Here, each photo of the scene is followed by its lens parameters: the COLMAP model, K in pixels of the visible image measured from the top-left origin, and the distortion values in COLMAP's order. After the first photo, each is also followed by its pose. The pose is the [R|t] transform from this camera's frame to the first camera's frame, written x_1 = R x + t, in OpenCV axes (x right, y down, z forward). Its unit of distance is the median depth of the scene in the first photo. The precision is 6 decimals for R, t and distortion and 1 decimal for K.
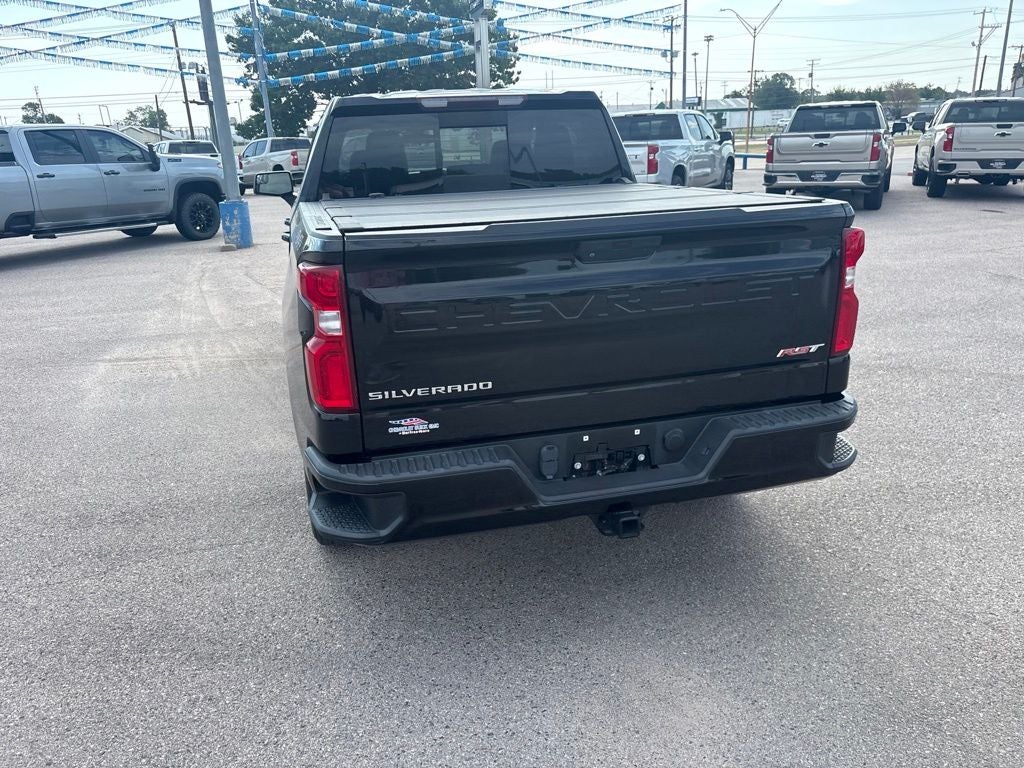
lens RADIAL K [[765.9, 0, 514.8], [0, 765.9, 376.4], [0, 0, 1]] dist [0.051769, -0.058369]
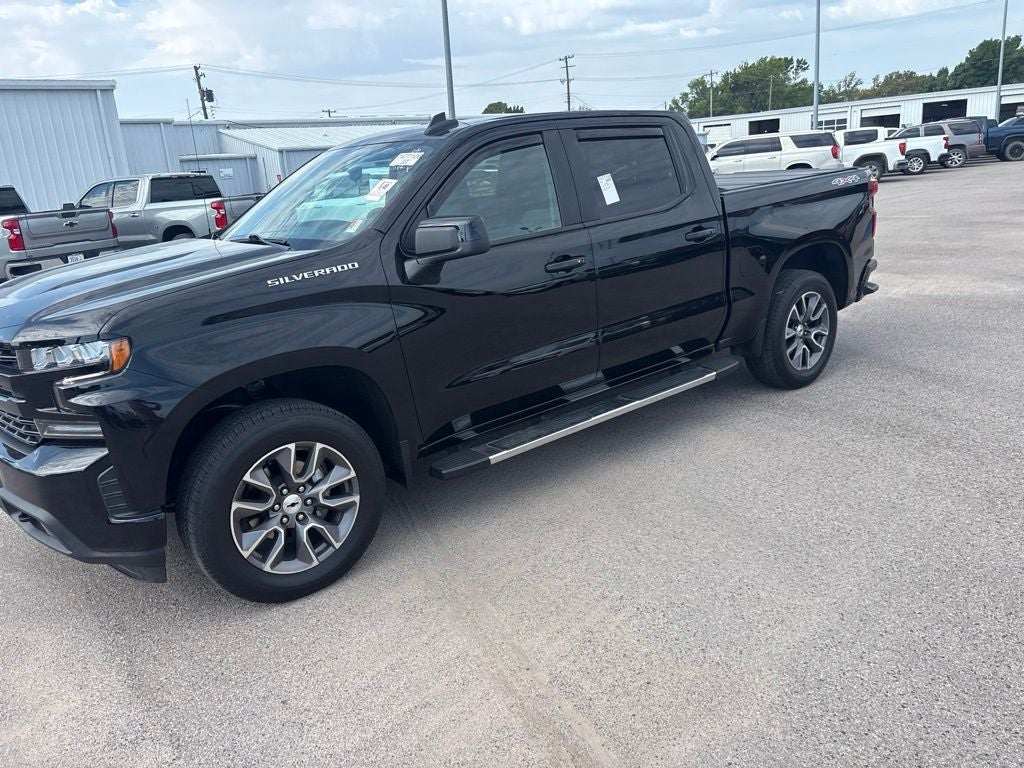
lens RADIAL K [[762.9, 0, 512.0], [0, 762.9, 384.0], [0, 0, 1]] dist [0.052707, -0.052426]
pose [[-0.399730, -0.186973, 0.897361, -0.802905], [0.355767, 0.870585, 0.339871, -0.309449], [-0.844776, 0.455108, -0.281480, 1.105742]]
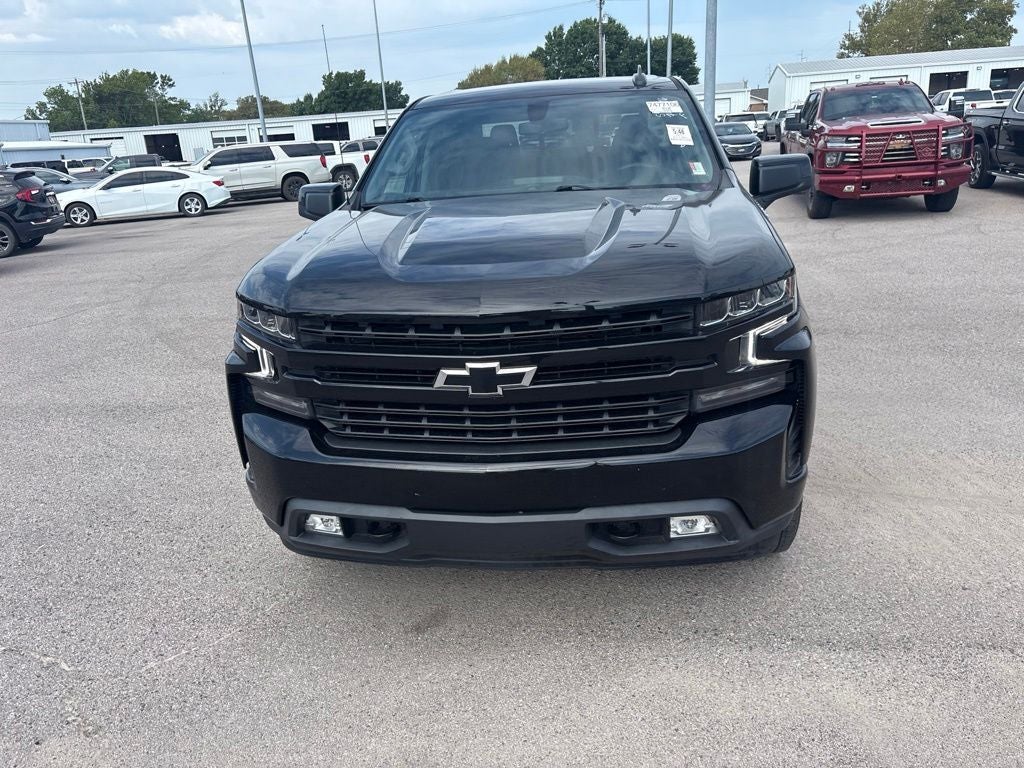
lens RADIAL K [[762.9, 0, 512.0], [0, 762.9, 384.0], [0, 0, 1]] dist [0.052707, -0.052426]
pose [[-0.910391, -0.028736, 0.412749, -0.356248], [0.216576, 0.816902, 0.534571, -0.455095], [-0.352537, 0.576061, -0.737477, 1.525451]]
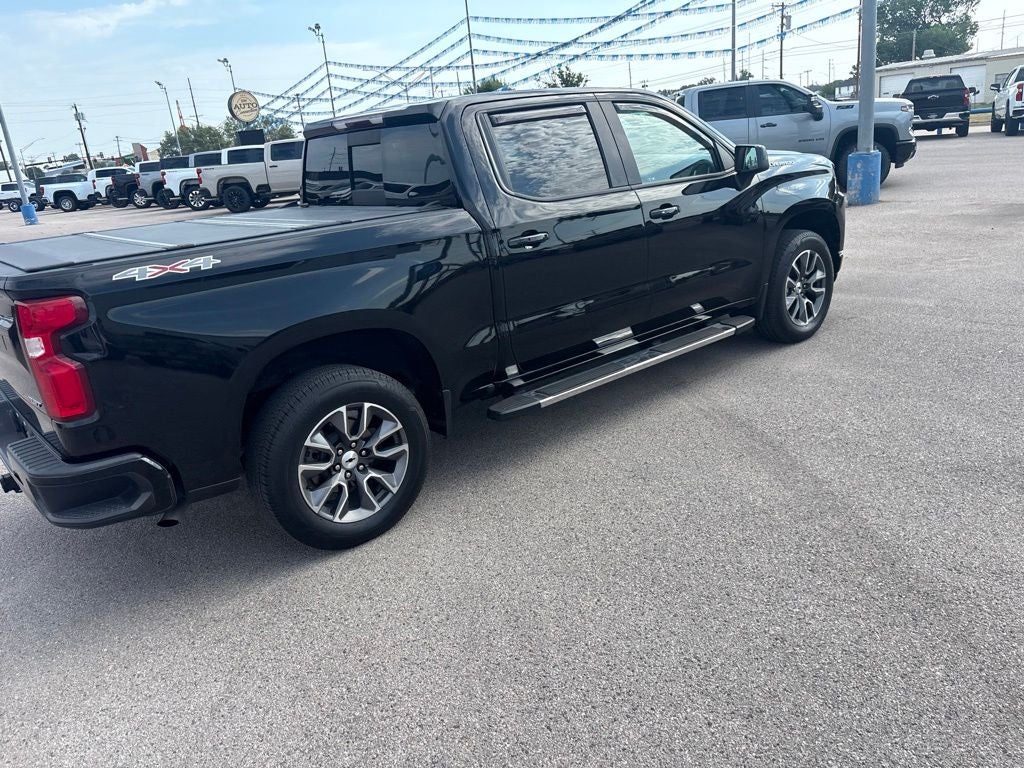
lens RADIAL K [[766.1, 0, 510.9], [0, 766.1, 383.4], [0, 0, 1]] dist [0.049569, -0.058601]
pose [[0.443955, 0.270680, -0.854187, 0.681602], [-0.181370, 0.960695, 0.210165, -0.176366], [0.877501, 0.061620, 0.475599, 0.457319]]
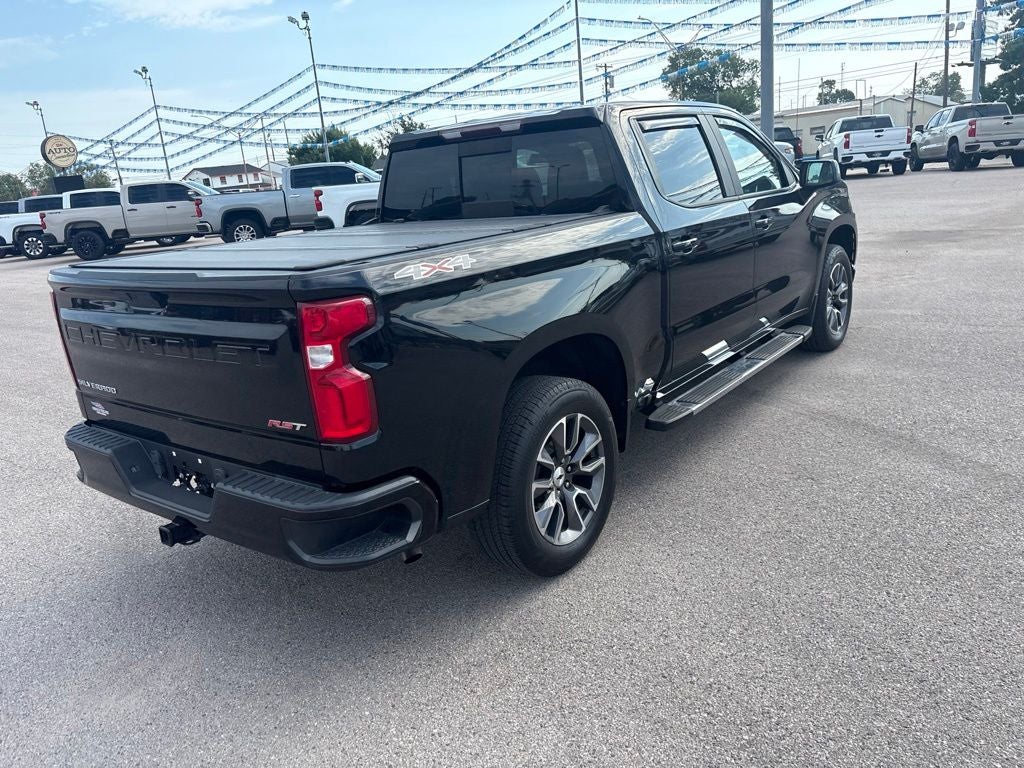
lens RADIAL K [[762.9, 0, 512.0], [0, 762.9, 384.0], [0, 0, 1]] dist [0.052707, -0.052426]
pose [[0.621046, 0.193511, -0.759510, 0.522032], [-0.158888, 0.980005, 0.119768, -0.099964], [0.767500, 0.046296, 0.639375, 0.258718]]
